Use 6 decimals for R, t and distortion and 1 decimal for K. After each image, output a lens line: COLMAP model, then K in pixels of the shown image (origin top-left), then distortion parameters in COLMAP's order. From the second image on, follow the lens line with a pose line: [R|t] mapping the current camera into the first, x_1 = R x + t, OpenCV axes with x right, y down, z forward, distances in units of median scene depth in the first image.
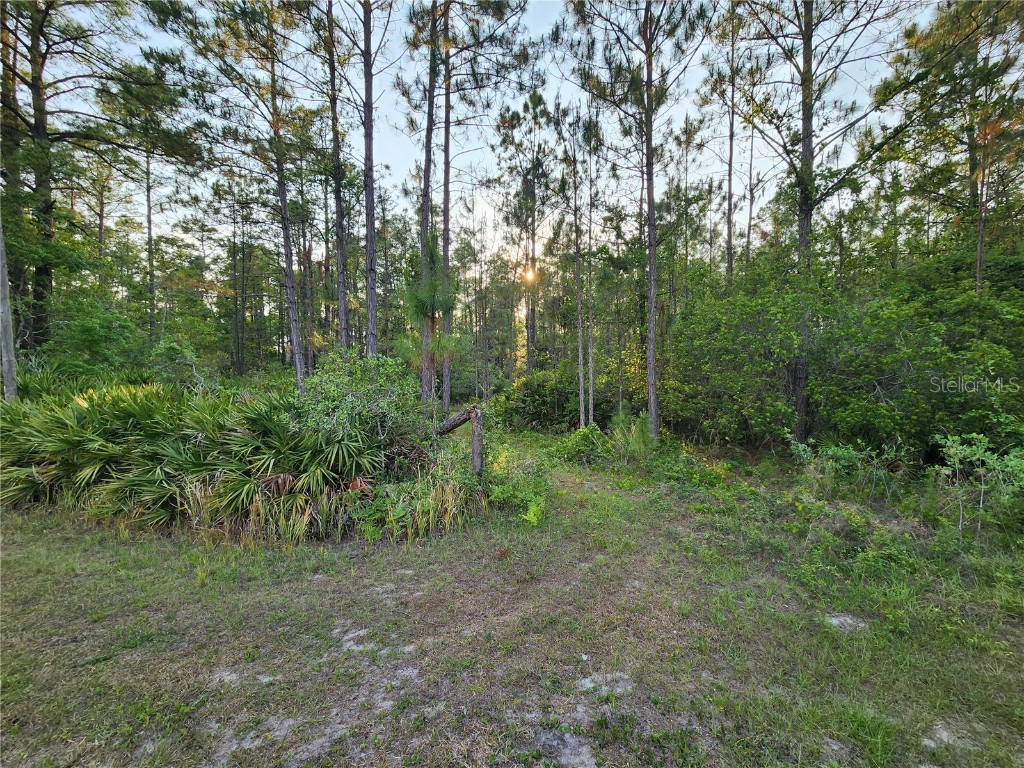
lens RADIAL K [[429.4, 0, 520.0], [0, 429.4, 387.2], [0, 0, 1]] dist [0.002385, 0.001104]
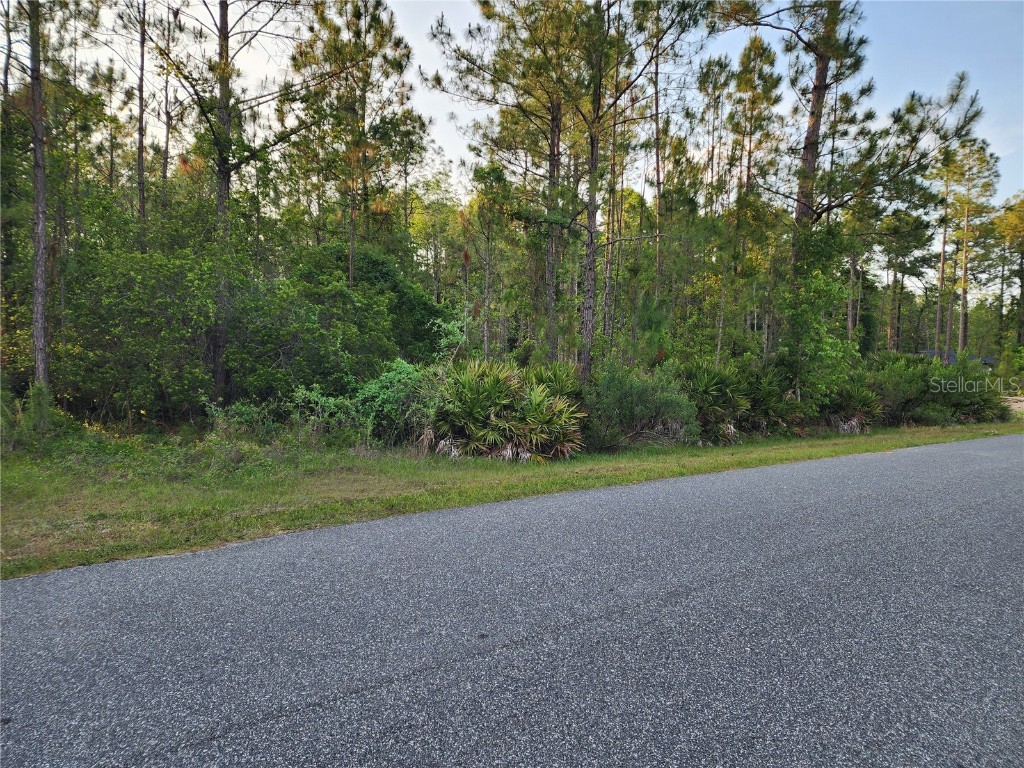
lens RADIAL K [[671.6, 0, 517.0], [0, 671.6, 380.0], [0, 0, 1]] dist [0.004227, 0.001196]
pose [[0.564991, -0.014599, 0.824968, -0.245937], [-0.008451, 0.999689, 0.023479, 0.015876], [-0.825054, -0.020237, 0.564691, -0.459497]]
